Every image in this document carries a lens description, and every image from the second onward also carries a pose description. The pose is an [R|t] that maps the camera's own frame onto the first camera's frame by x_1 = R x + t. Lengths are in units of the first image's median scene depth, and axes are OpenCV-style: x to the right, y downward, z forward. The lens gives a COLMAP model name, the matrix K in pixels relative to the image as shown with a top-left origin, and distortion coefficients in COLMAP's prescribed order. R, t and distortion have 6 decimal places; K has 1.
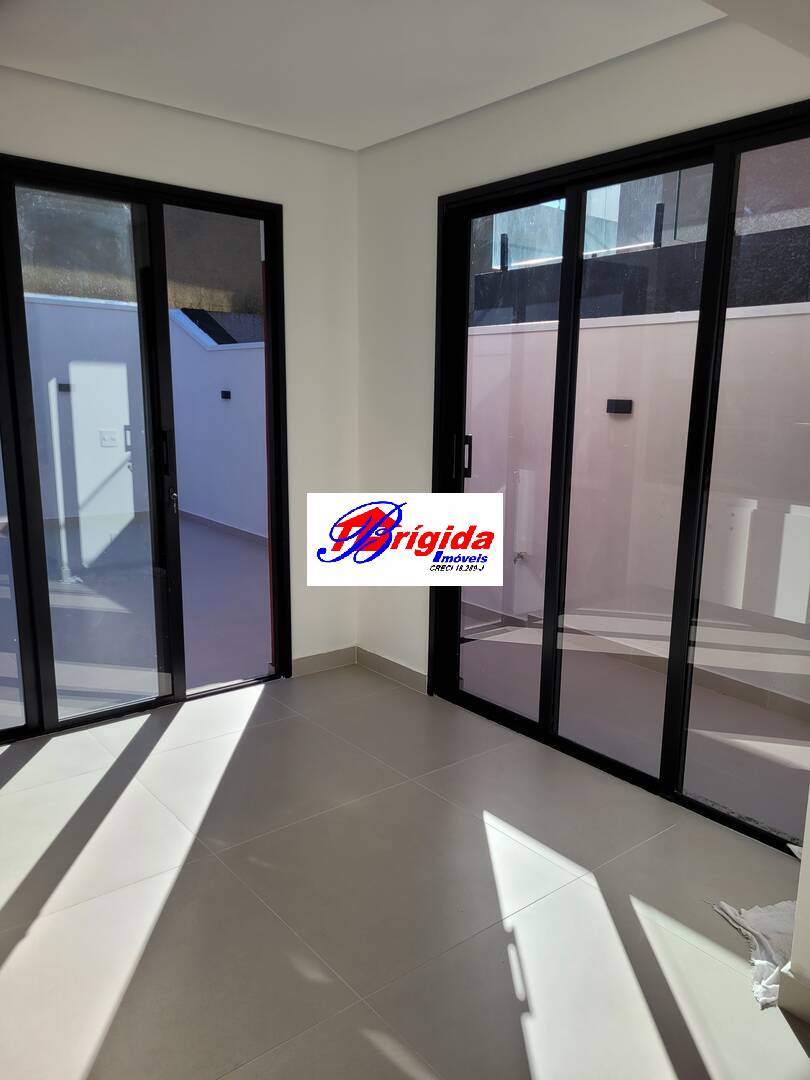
lens RADIAL K [[806.4, 0, 425.3], [0, 806.4, 548.4], [0, 0, 1]] dist [0.048778, -0.039772]
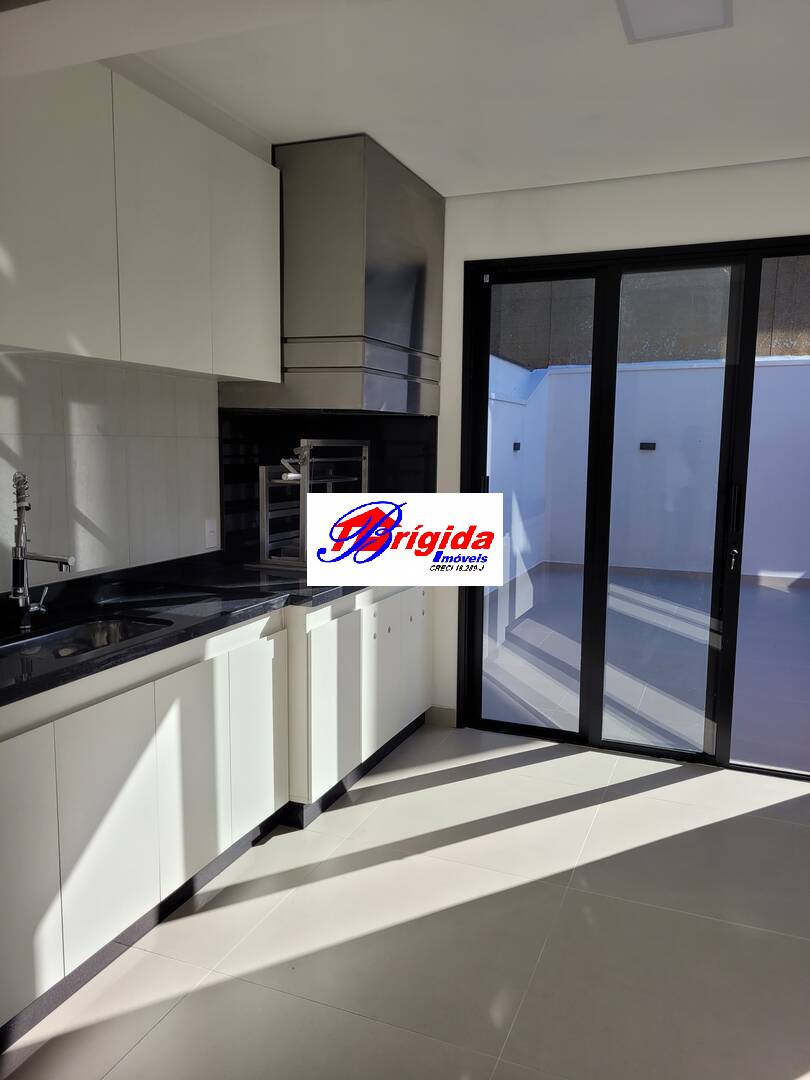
lens RADIAL K [[806.4, 0, 407.6], [0, 806.4, 550.9], [0, 0, 1]] dist [0.048778, -0.039772]
pose [[0.461128, 0.107422, -0.880807, 0.386635], [-0.169827, 0.984979, 0.031217, -0.032869], [0.870930, 0.135190, 0.472445, 0.208857]]
